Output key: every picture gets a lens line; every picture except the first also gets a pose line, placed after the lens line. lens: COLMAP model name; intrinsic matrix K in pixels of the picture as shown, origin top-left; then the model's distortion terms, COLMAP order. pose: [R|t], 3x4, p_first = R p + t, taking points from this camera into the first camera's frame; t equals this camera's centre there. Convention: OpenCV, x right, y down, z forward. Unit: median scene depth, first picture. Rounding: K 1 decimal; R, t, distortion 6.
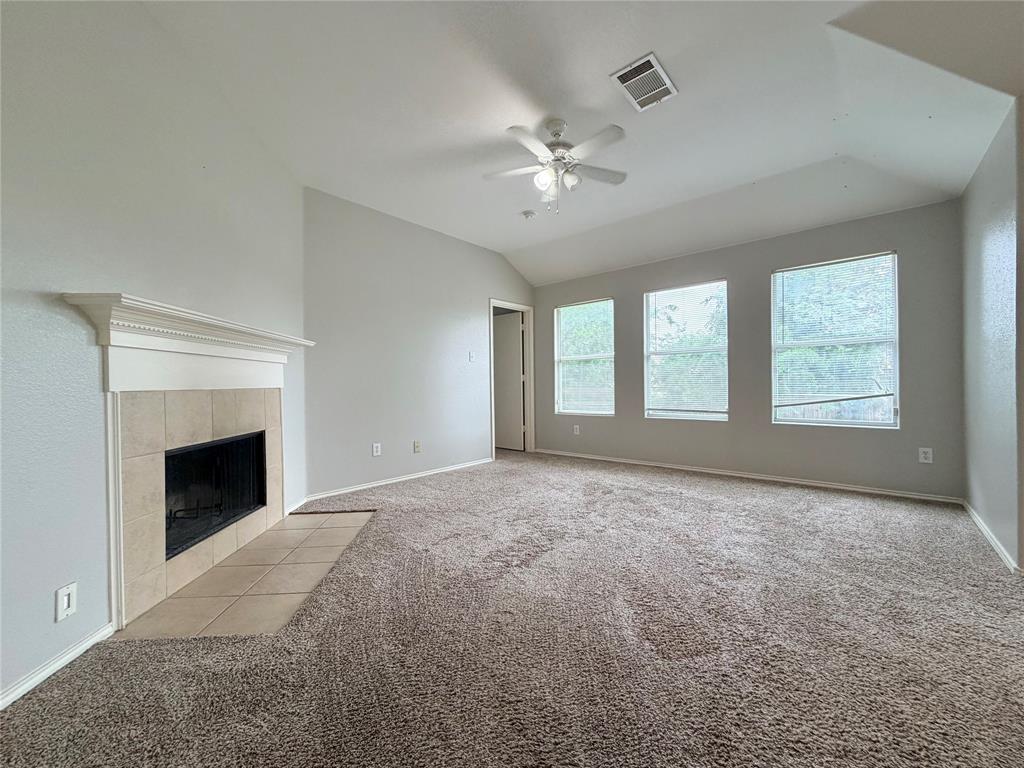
lens RADIAL K [[409.5, 0, 508.3], [0, 409.5, 384.5], [0, 0, 1]] dist [0.001556, 0.000288]
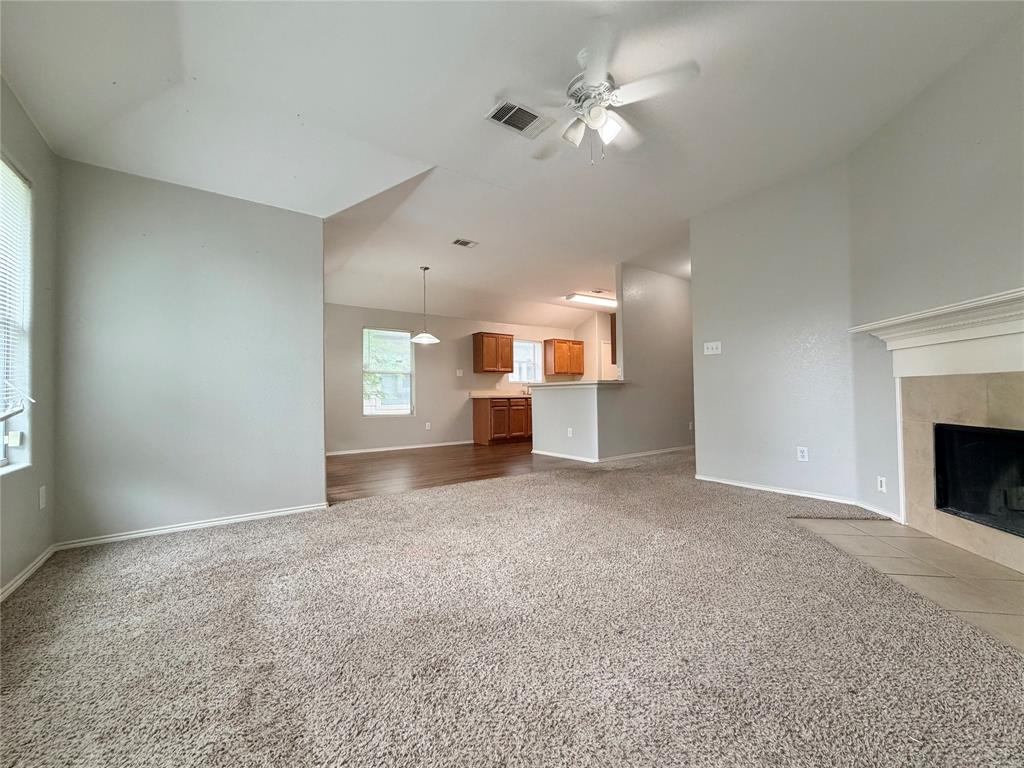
lens RADIAL K [[409.5, 0, 508.3], [0, 409.5, 384.5], [0, 0, 1]] dist [0.001556, 0.000288]
pose [[-0.973053, 0.037594, 0.227498, 0.149050], [0.033791, 0.999217, -0.020589, 0.022027], [-0.228094, -0.012347, -0.973561, 2.427824]]
